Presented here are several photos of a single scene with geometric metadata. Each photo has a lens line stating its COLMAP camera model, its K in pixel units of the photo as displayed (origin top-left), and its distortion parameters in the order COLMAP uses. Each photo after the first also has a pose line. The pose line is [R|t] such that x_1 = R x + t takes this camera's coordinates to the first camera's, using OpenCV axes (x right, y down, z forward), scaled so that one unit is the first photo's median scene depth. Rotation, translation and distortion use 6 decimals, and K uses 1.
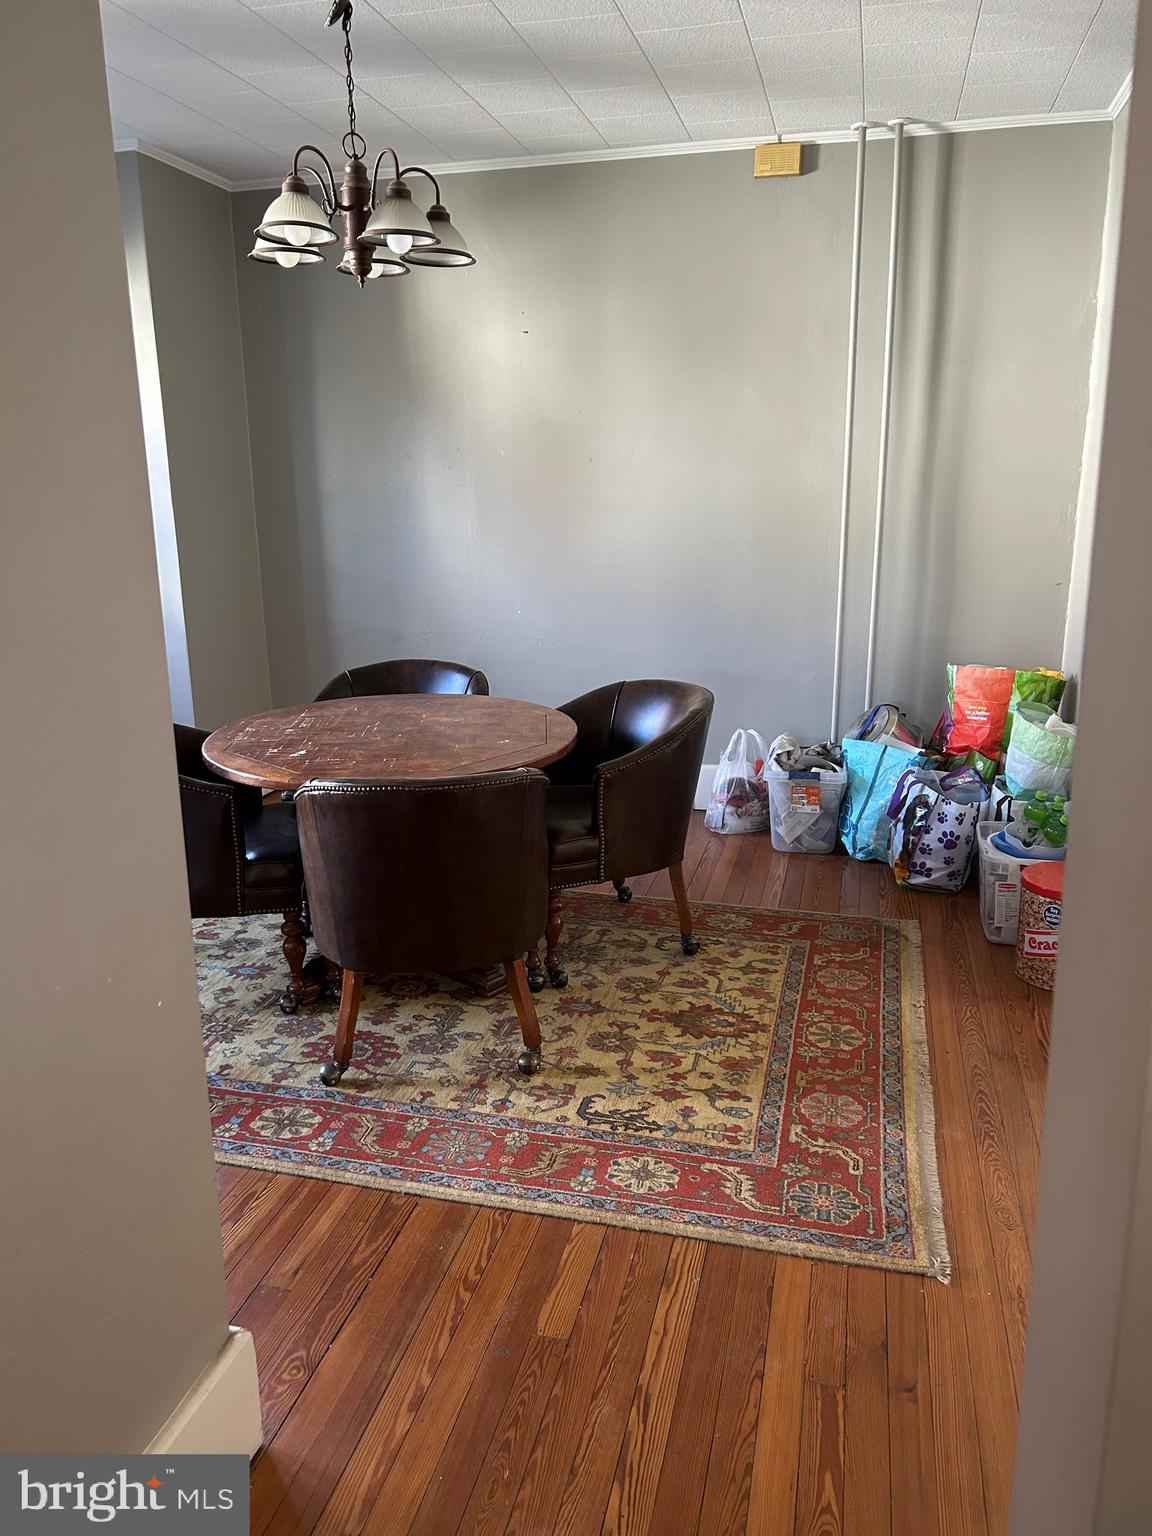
lens RADIAL K [[1158.7, 0, 536.0], [0, 1158.7, 768.3], [0, 0, 1]] dist [0.032684, -0.021865]
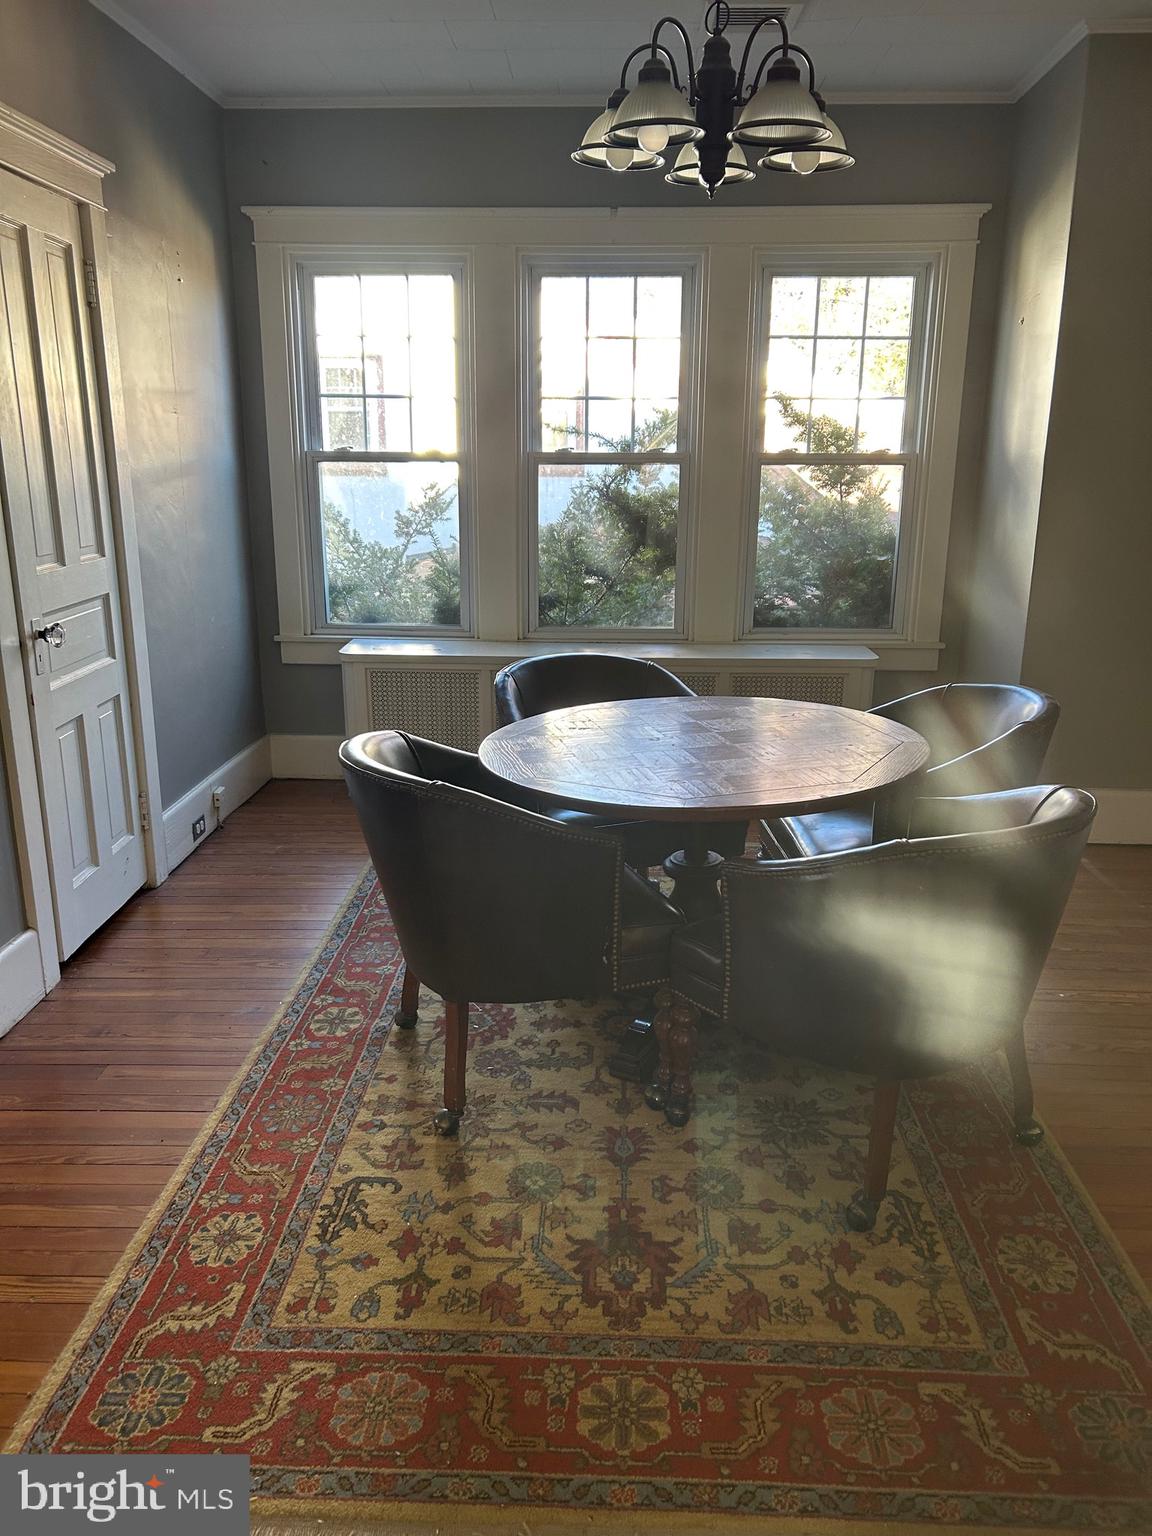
lens RADIAL K [[1158.7, 0, 573.0], [0, 1158.7, 765.5], [0, 0, 1]] dist [0.032684, -0.021865]
pose [[0.234833, 0.277863, -0.931475, 0.741449], [-0.242060, 0.944801, 0.220813, -0.206803], [0.941414, 0.173619, 0.289130, 0.793364]]
